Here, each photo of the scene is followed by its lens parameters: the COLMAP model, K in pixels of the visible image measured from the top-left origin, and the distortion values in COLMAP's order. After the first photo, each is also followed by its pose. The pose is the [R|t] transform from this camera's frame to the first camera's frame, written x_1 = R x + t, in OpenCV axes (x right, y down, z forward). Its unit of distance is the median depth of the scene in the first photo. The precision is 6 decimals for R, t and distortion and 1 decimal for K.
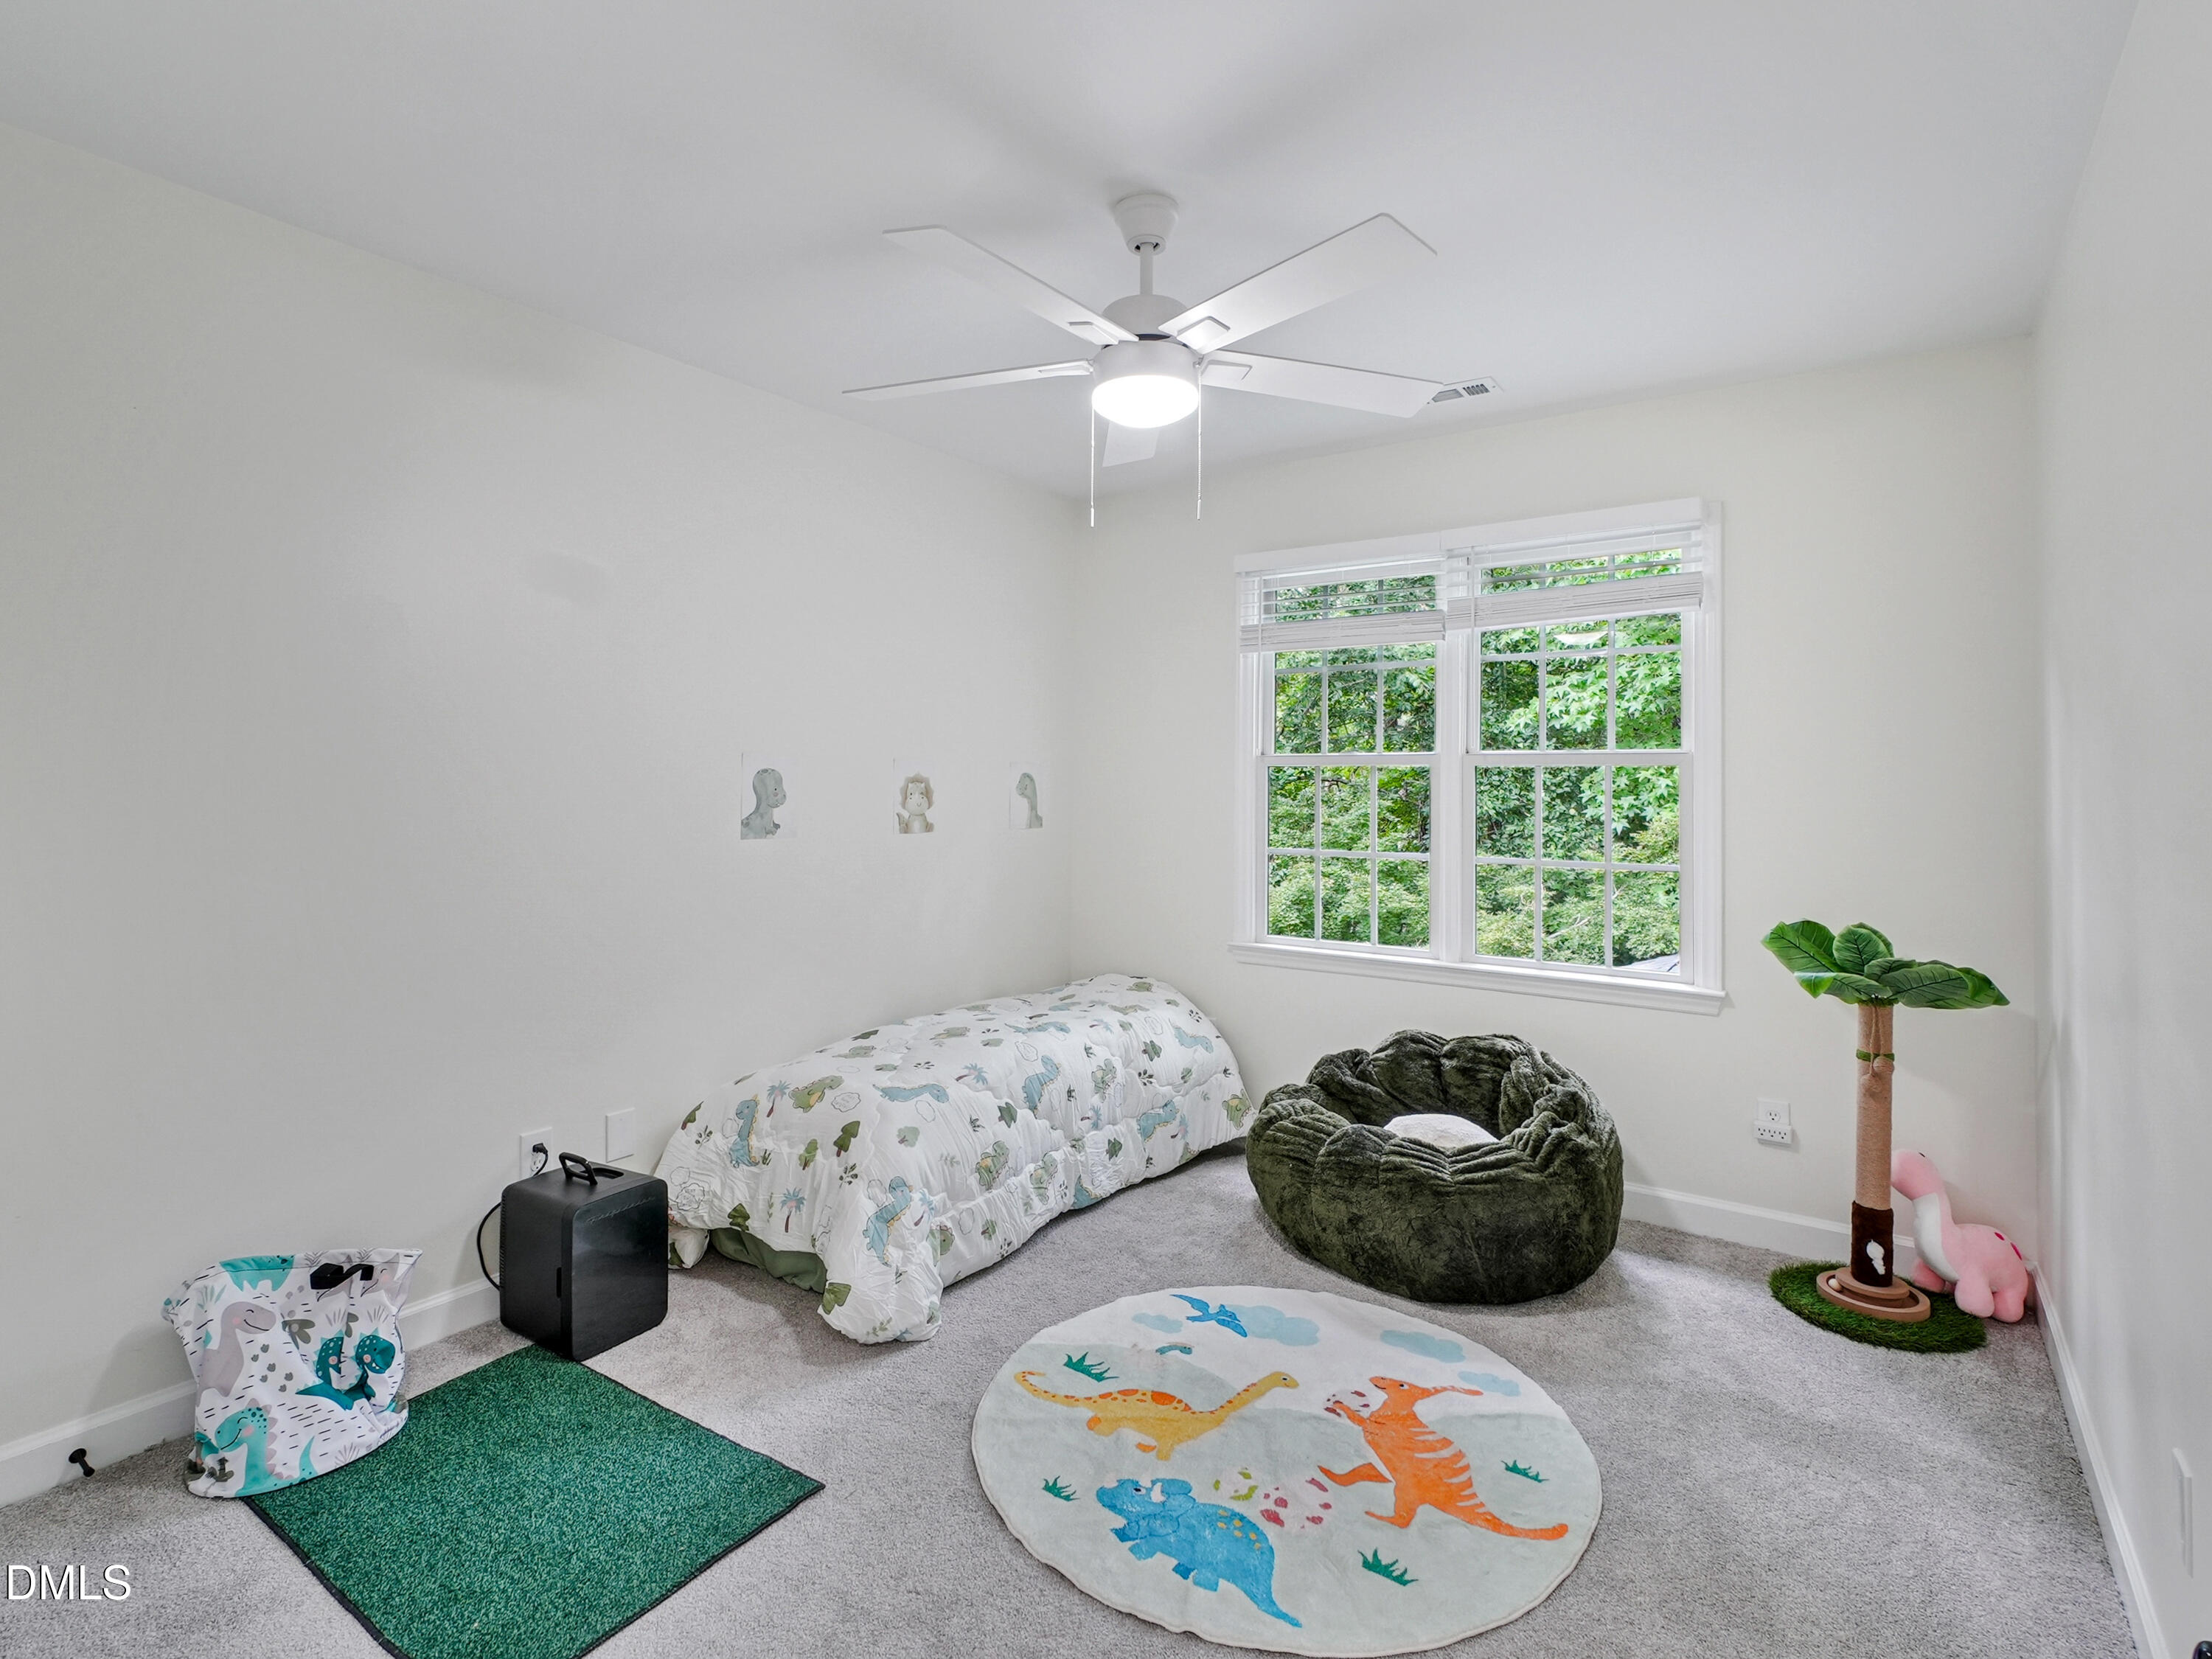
lens RADIAL K [[1103.1, 0, 1103.2], [0, 1103.1, 801.6], [0, 0, 1]] dist [-0.001282, 0.000682]
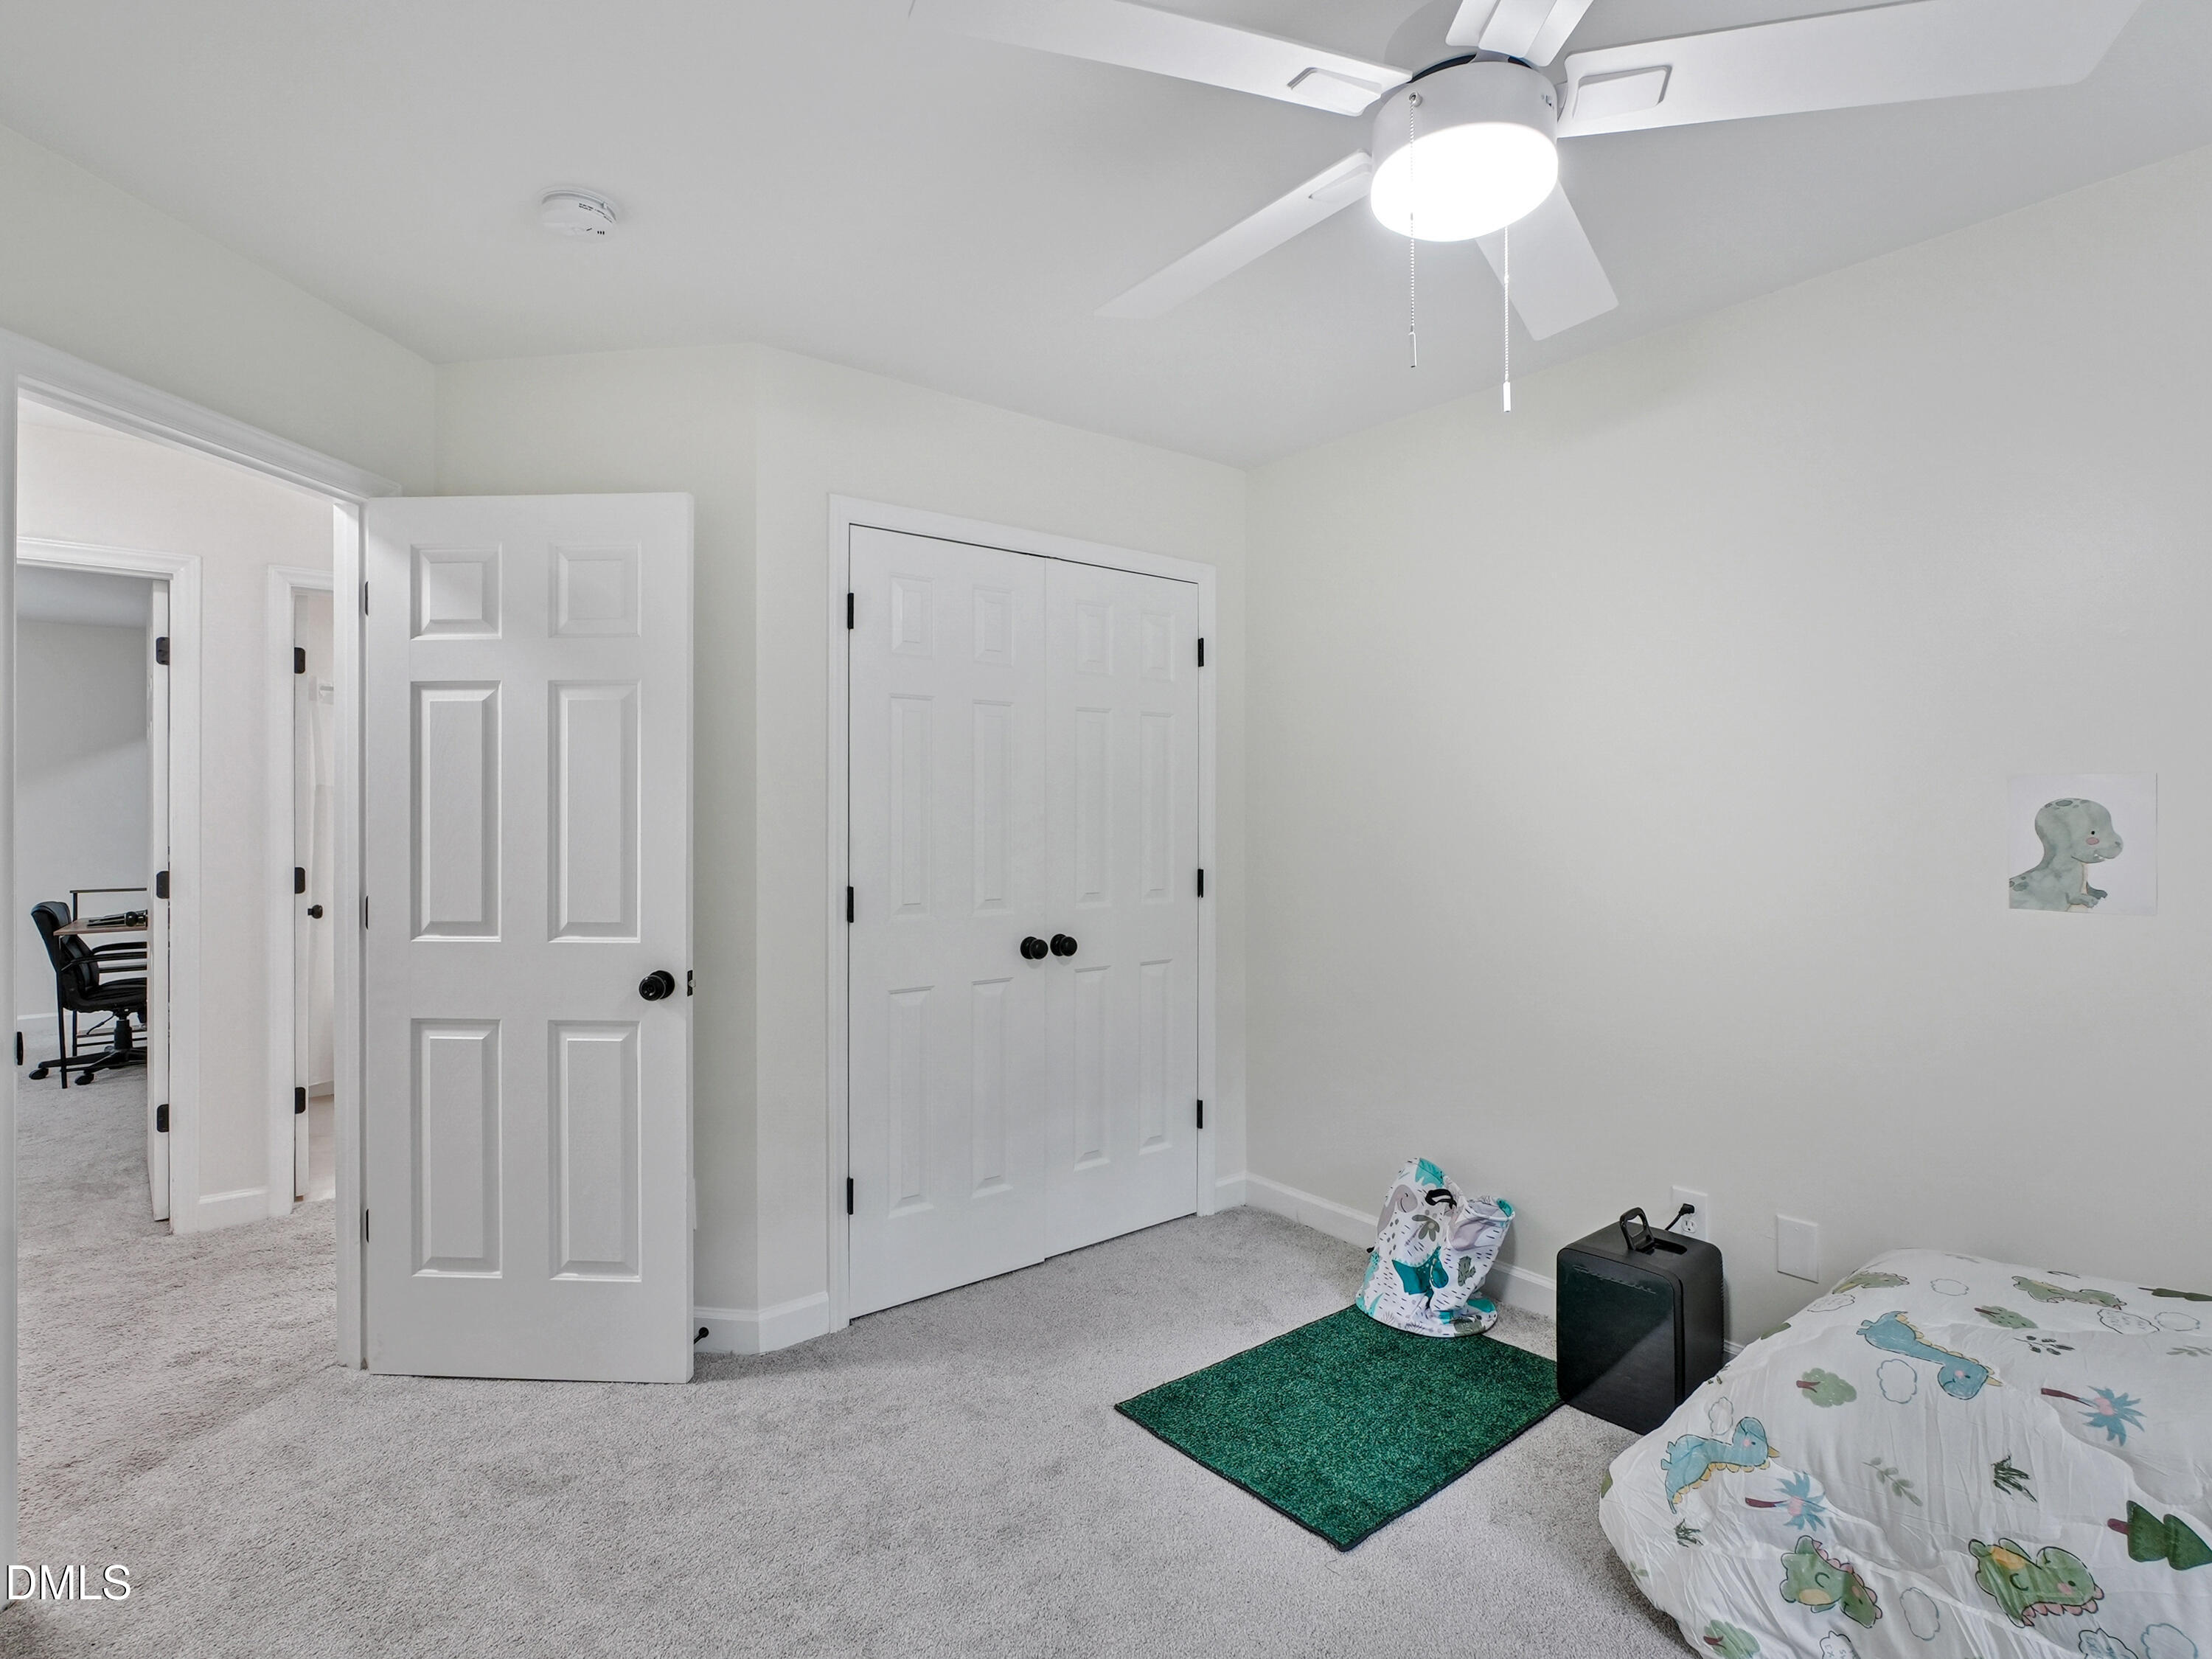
lens RADIAL K [[1177.2, 0, 1122.1], [0, 1177.2, 832.4], [0, 0, 1]] dist [0.001326, 0.002394]
pose [[-0.289858, 0.007722, -0.957038, 0.546134], [-0.022730, 0.999630, 0.014949, -0.010090], [0.956800, 0.026087, -0.289575, 0.768690]]
